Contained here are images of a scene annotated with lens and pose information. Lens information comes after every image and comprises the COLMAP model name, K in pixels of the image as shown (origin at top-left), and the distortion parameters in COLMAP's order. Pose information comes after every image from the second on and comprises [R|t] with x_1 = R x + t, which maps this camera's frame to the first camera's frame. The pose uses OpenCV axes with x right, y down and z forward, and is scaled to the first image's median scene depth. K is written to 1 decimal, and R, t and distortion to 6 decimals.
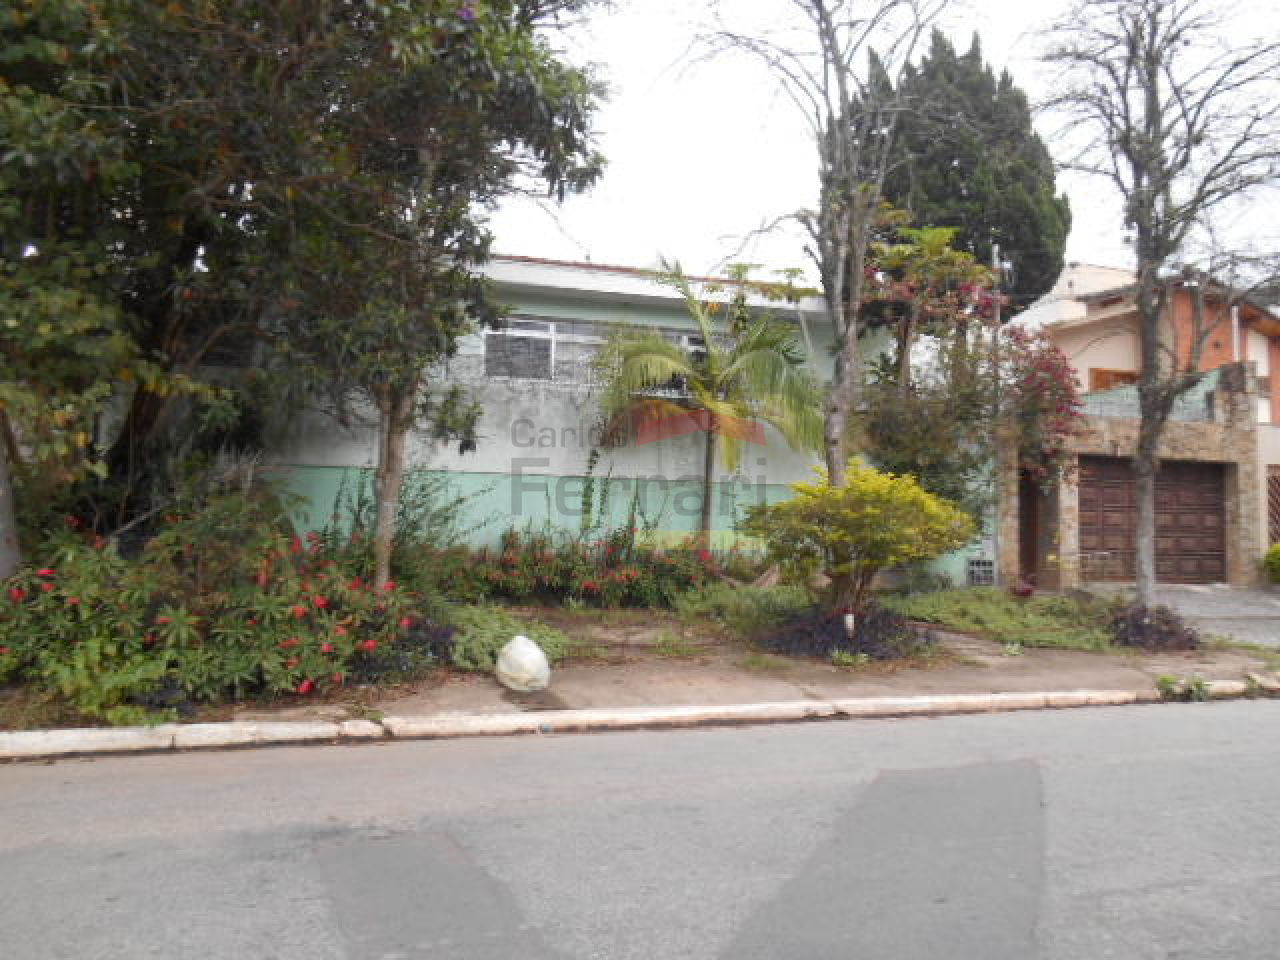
lens RADIAL K [[987.3, 0, 640.0], [0, 987.3, 480.0], [0, 0, 1]] dist [-0.000108, 0.000096]
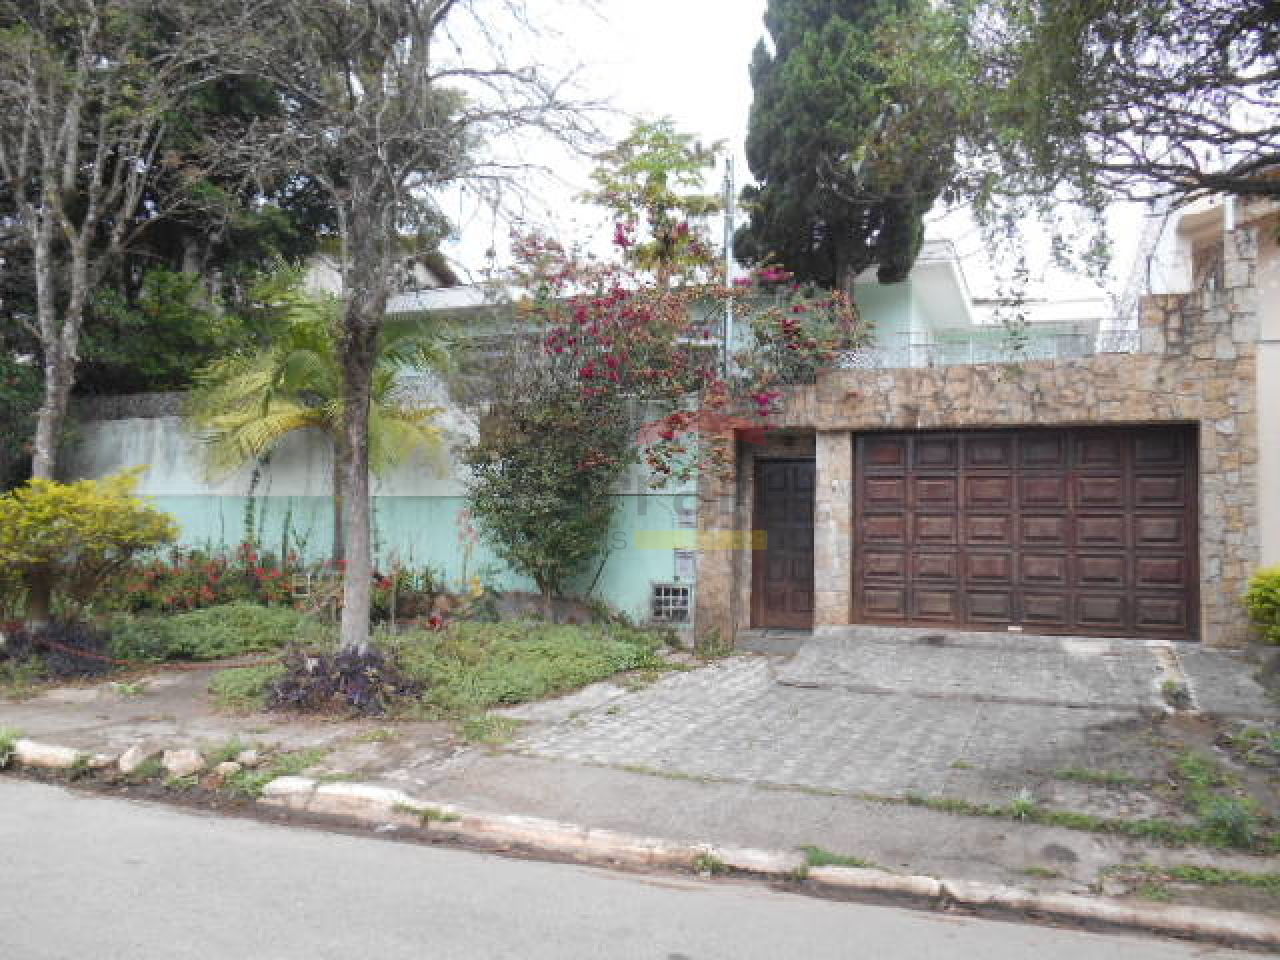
lens RADIAL K [[987.3, 0, 640.0], [0, 987.3, 480.0], [0, 0, 1]] dist [-0.000108, 0.000096]
pose [[0.752417, -0.052898, -0.656559, 0.770743], [0.033068, 0.998547, -0.042556, 0.030533], [0.657856, 0.010309, 0.753073, 0.408751]]
